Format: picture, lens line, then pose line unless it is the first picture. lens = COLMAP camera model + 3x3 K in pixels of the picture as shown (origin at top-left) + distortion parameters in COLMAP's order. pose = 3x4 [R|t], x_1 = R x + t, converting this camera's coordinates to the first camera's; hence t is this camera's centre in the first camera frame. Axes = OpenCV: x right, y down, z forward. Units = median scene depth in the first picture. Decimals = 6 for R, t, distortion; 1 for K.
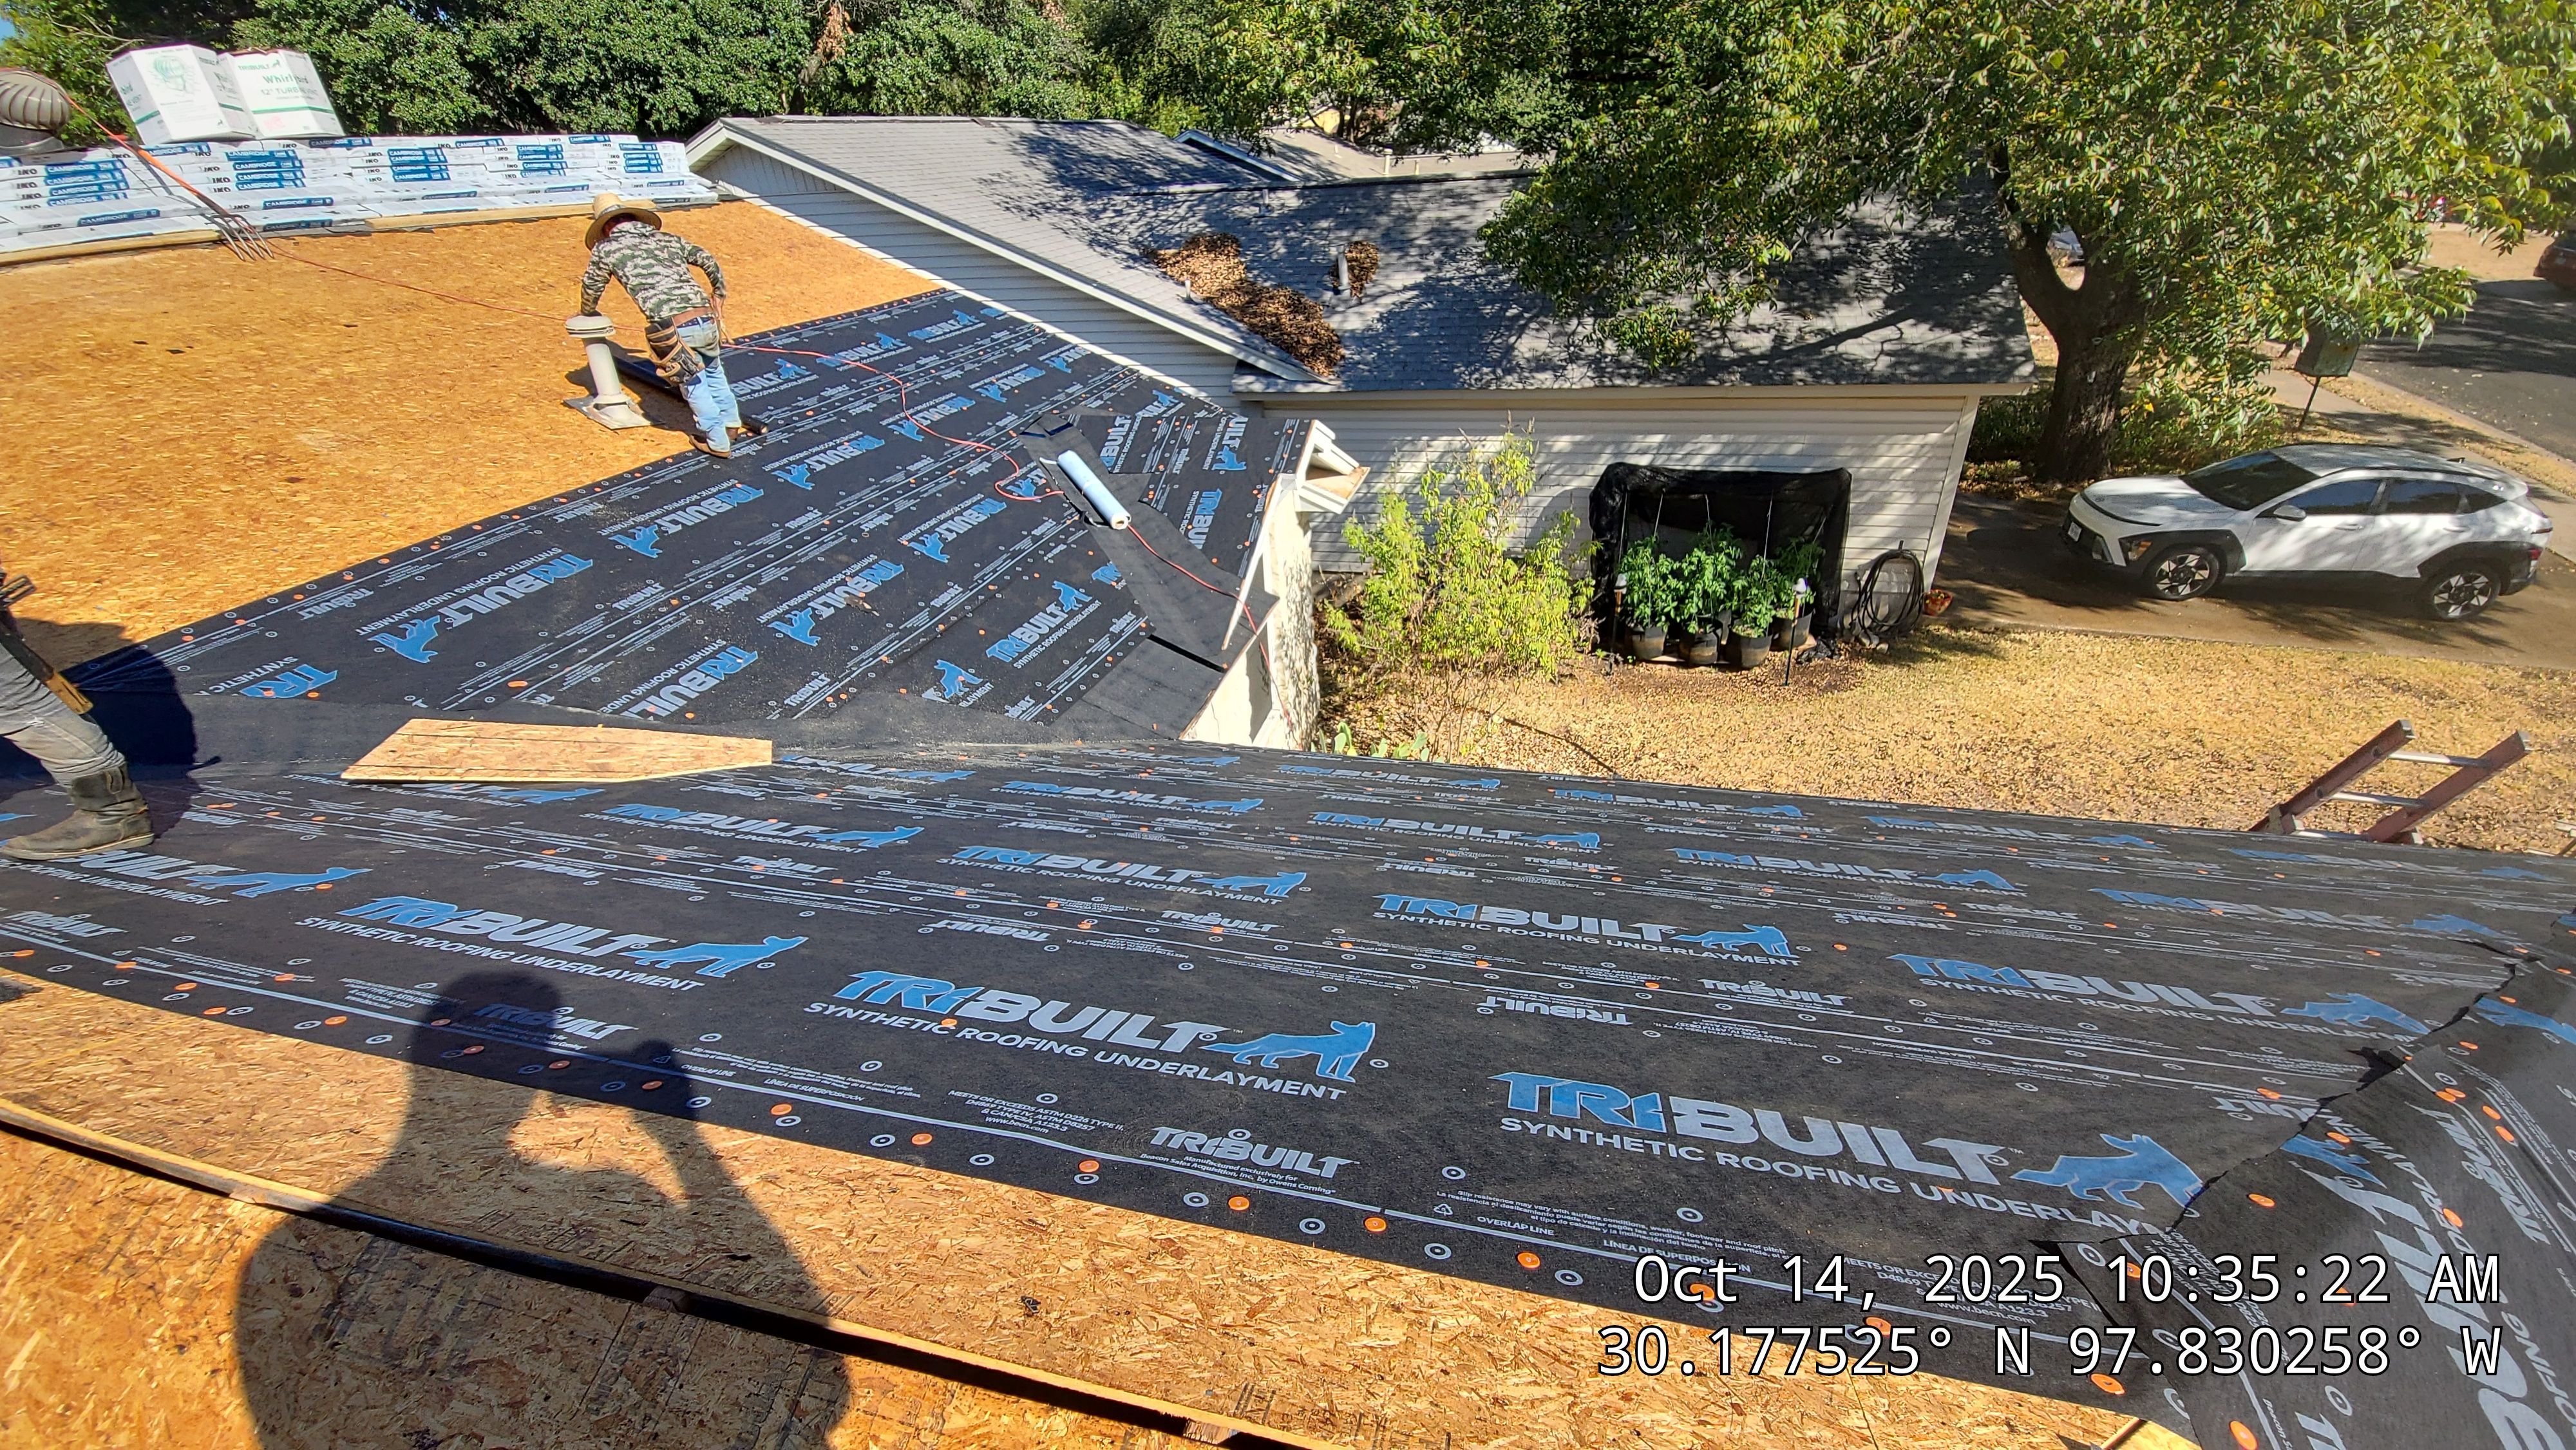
lens RADIAL K [[1060.3, 0, 1365.2], [0, 1060.3, 784.7], [0, 0, 1]] dist [0.018642, -0.017302]
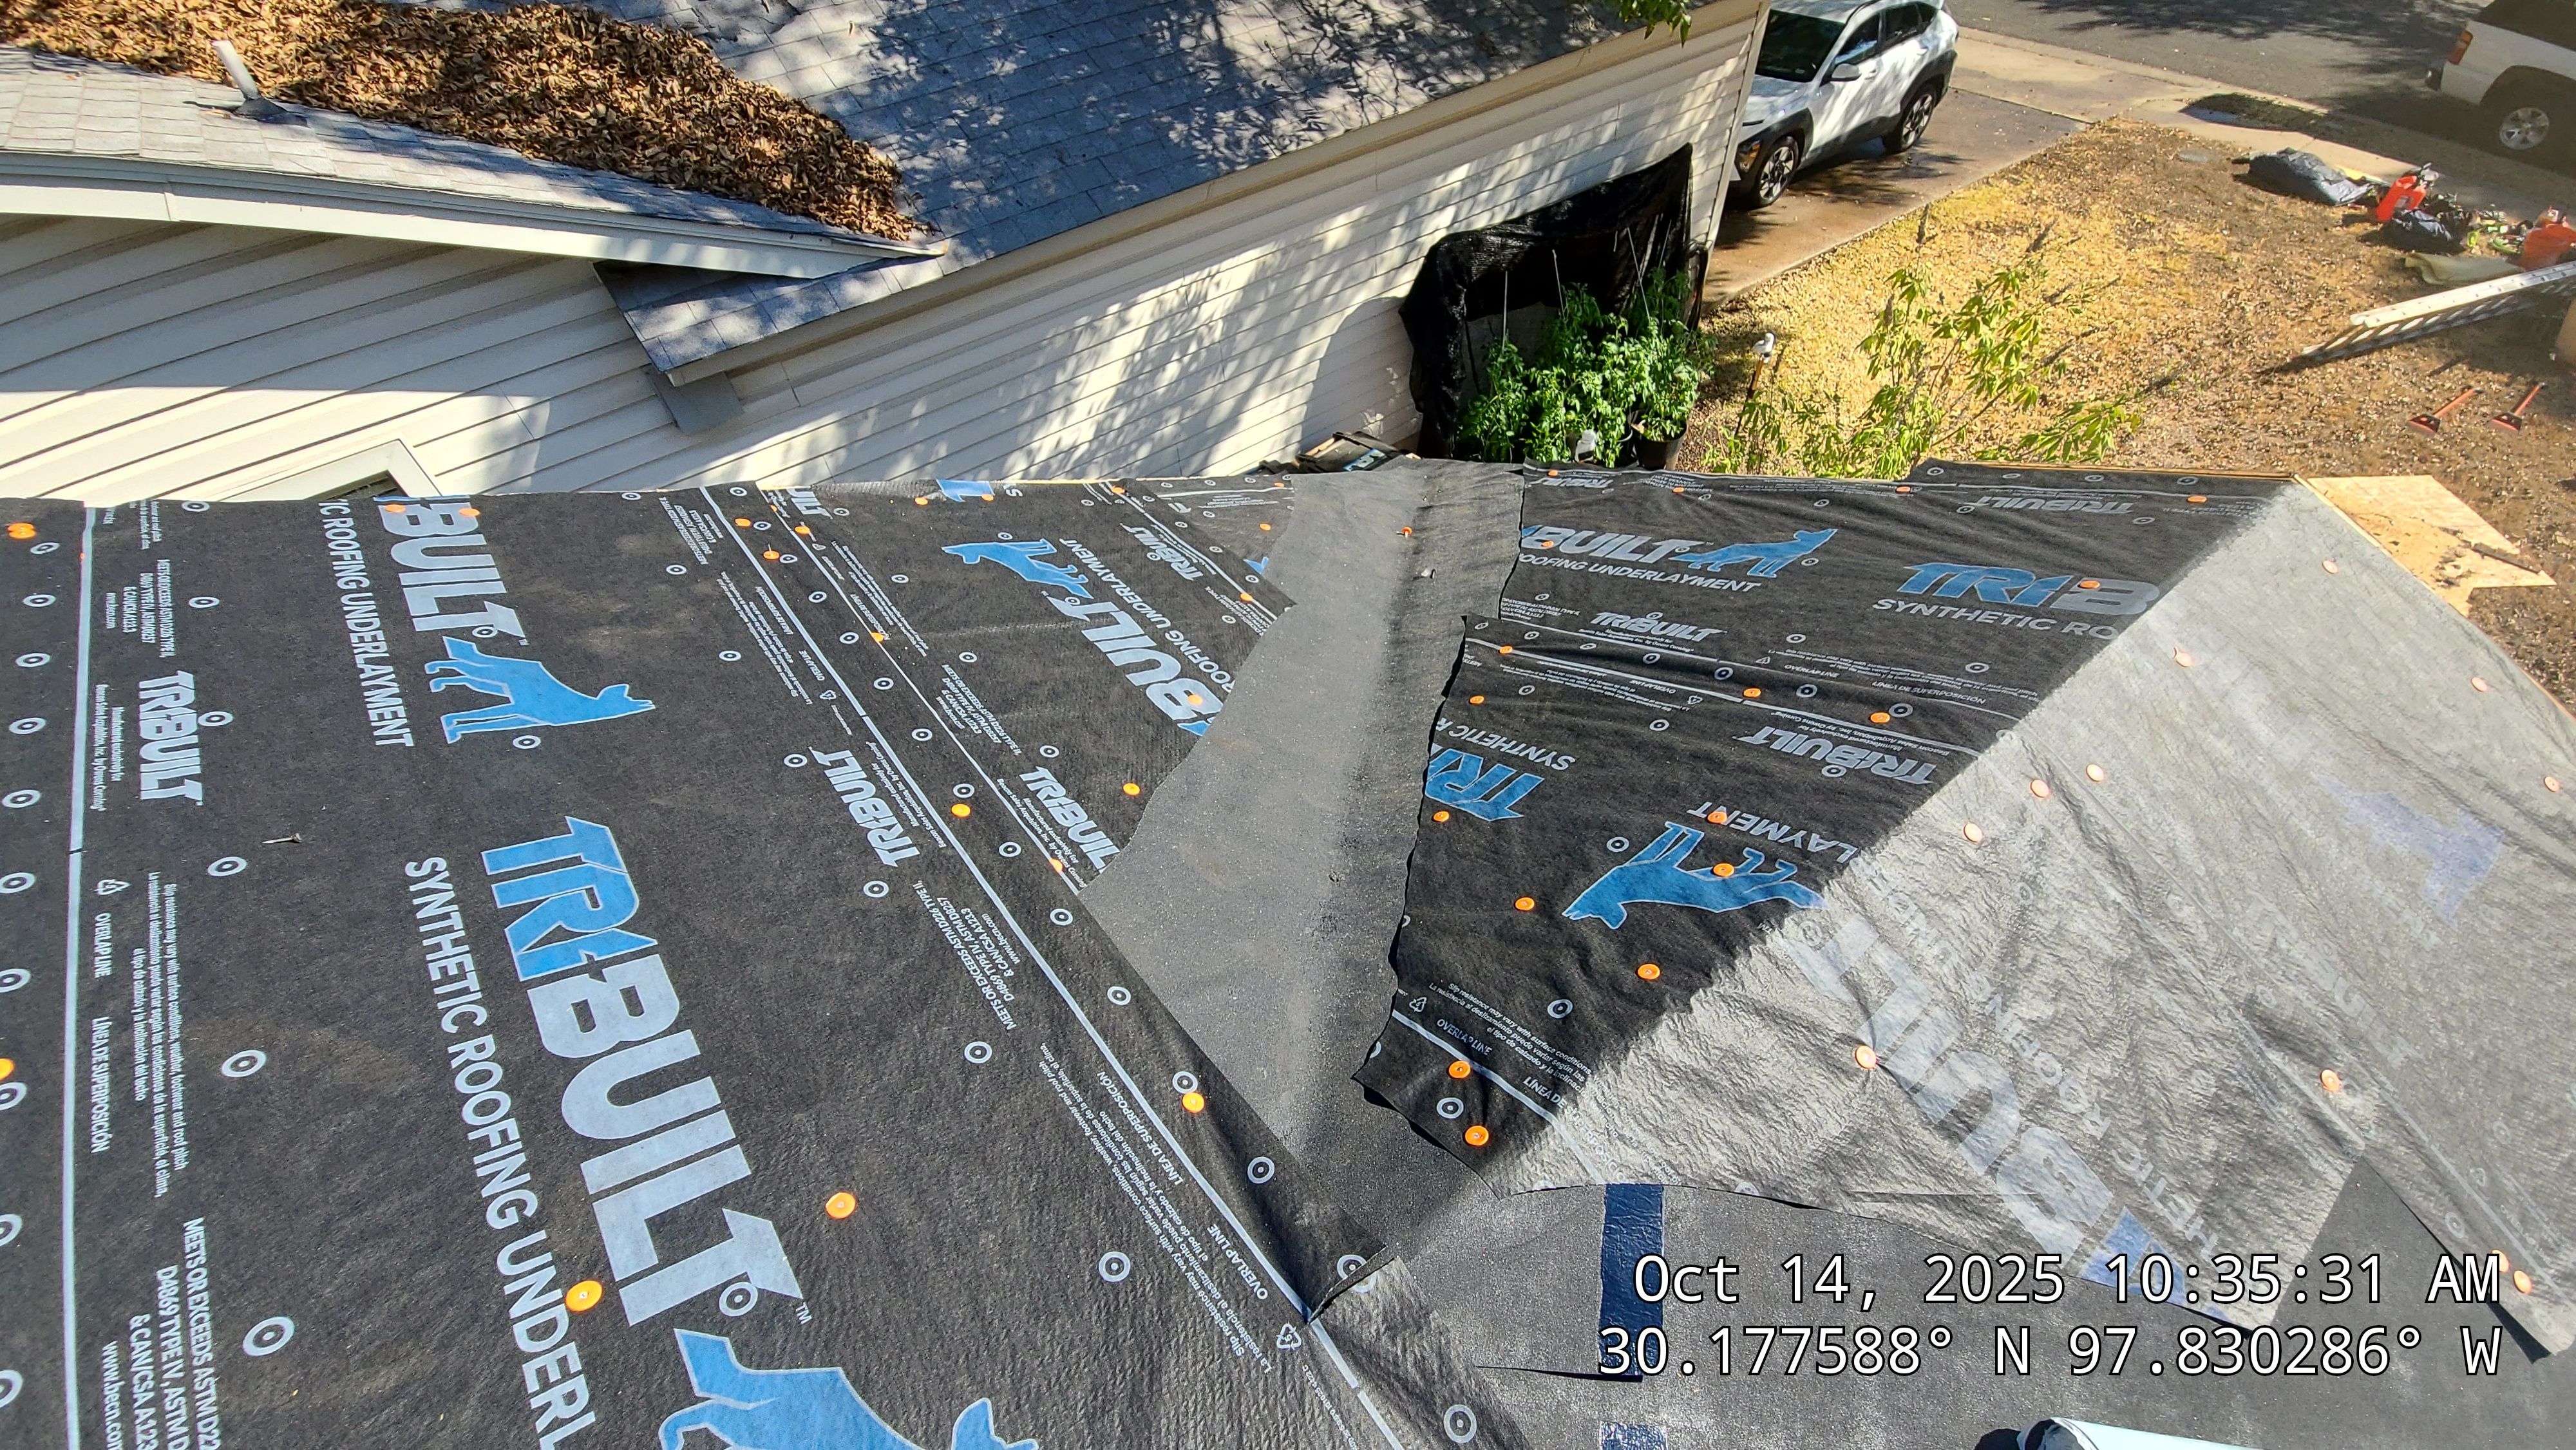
lens RADIAL K [[1038.2, 0, 1275.3], [0, 1038.2, 726.9], [0, 0, 1]] dist [0.025053, -0.019472]
pose [[0.634064, -0.552229, 0.541301, -0.275706], [0.417650, 0.833687, 0.361296, -0.360878], [-0.650793, -0.003010, 0.759249, 0.722860]]
